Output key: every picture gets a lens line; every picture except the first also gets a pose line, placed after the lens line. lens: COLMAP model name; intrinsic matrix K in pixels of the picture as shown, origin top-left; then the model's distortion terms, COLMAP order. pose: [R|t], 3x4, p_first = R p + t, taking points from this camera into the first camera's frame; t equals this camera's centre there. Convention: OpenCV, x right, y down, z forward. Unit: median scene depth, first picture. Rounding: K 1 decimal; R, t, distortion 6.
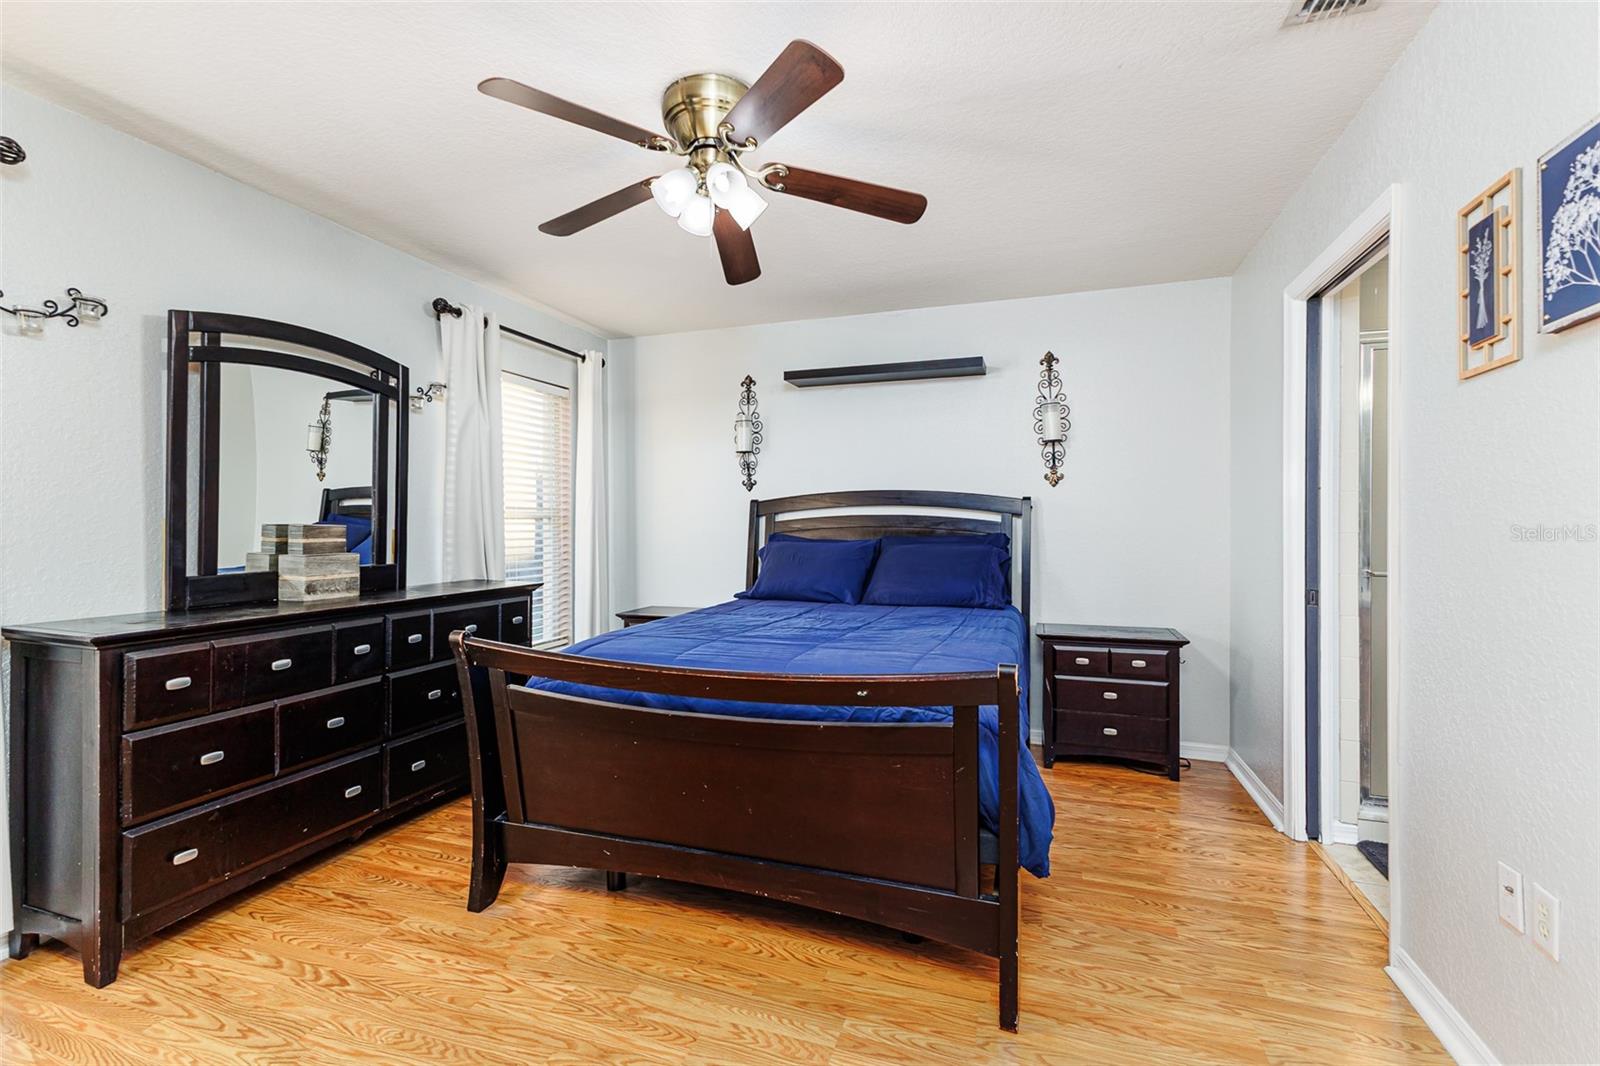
lens RADIAL K [[697.0, 0, 798.6], [0, 697.0, 525.5], [0, 0, 1]] dist [0.001157, 0.000471]
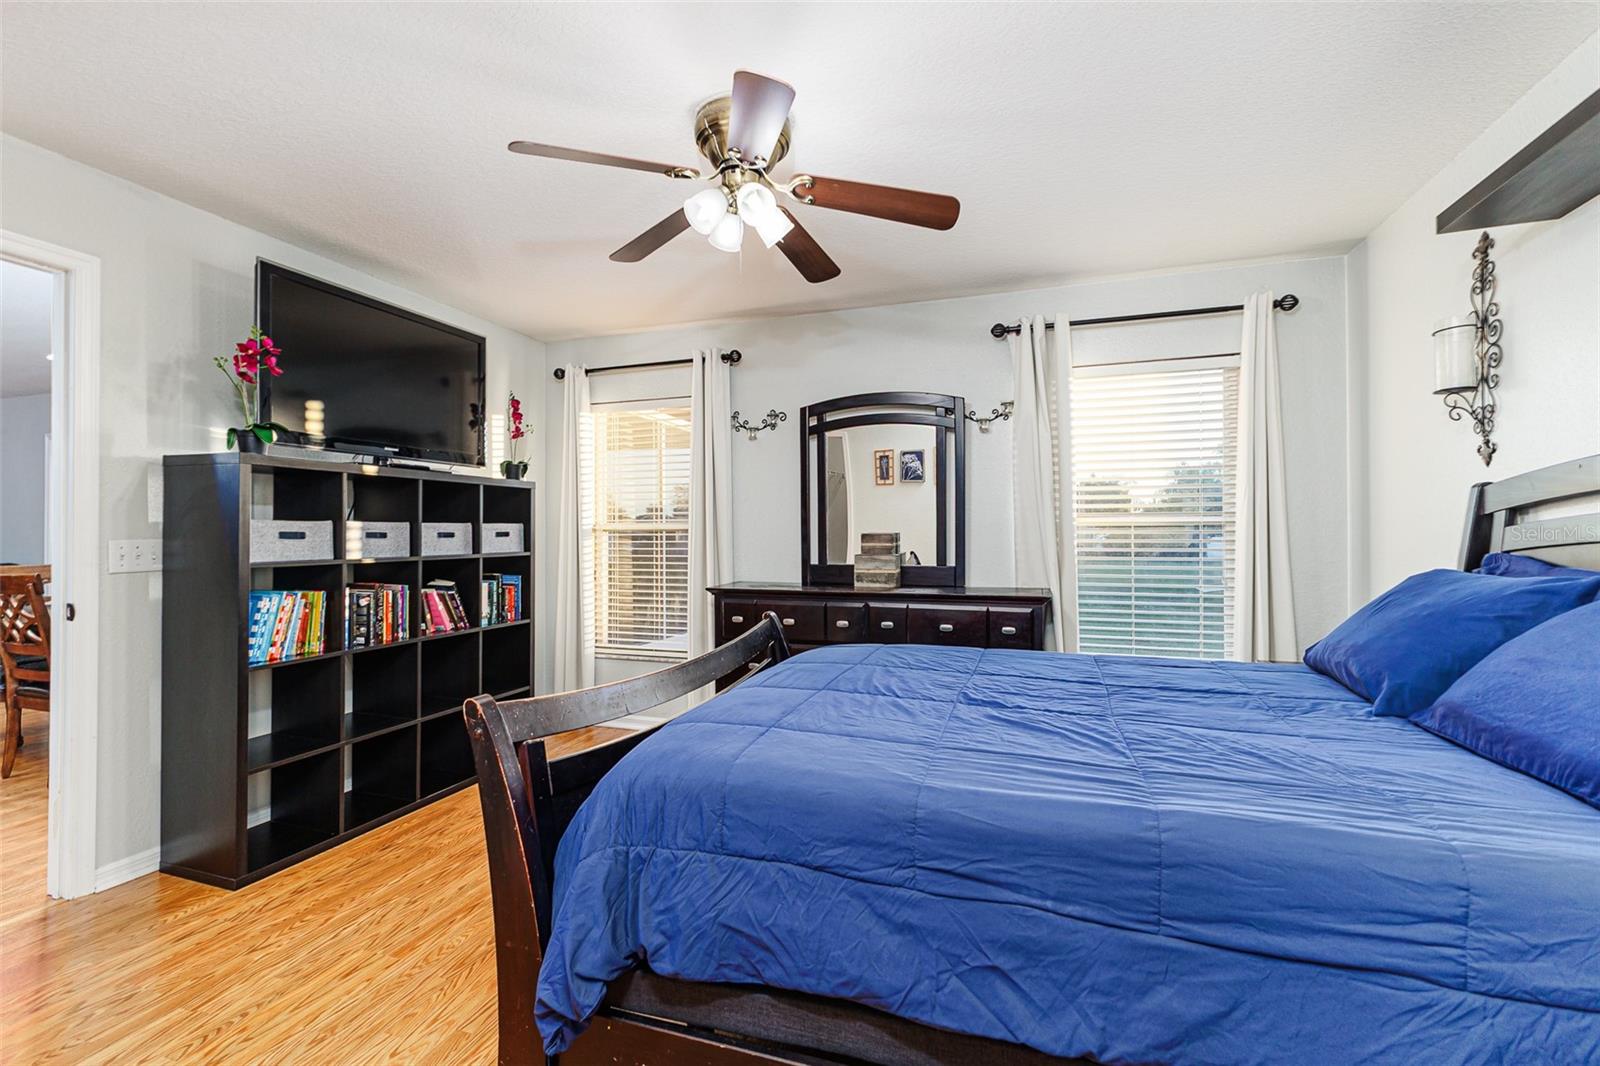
lens RADIAL K [[697.0, 0, 803.7], [0, 697.0, 529.2], [0, 0, 1]] dist [0.001157, 0.000471]
pose [[0.010817, -0.001464, -0.999940, 0.764828], [0.002302, 0.999996, -0.001439, -0.007458], [0.999939, -0.002286, 0.010820, 0.926315]]
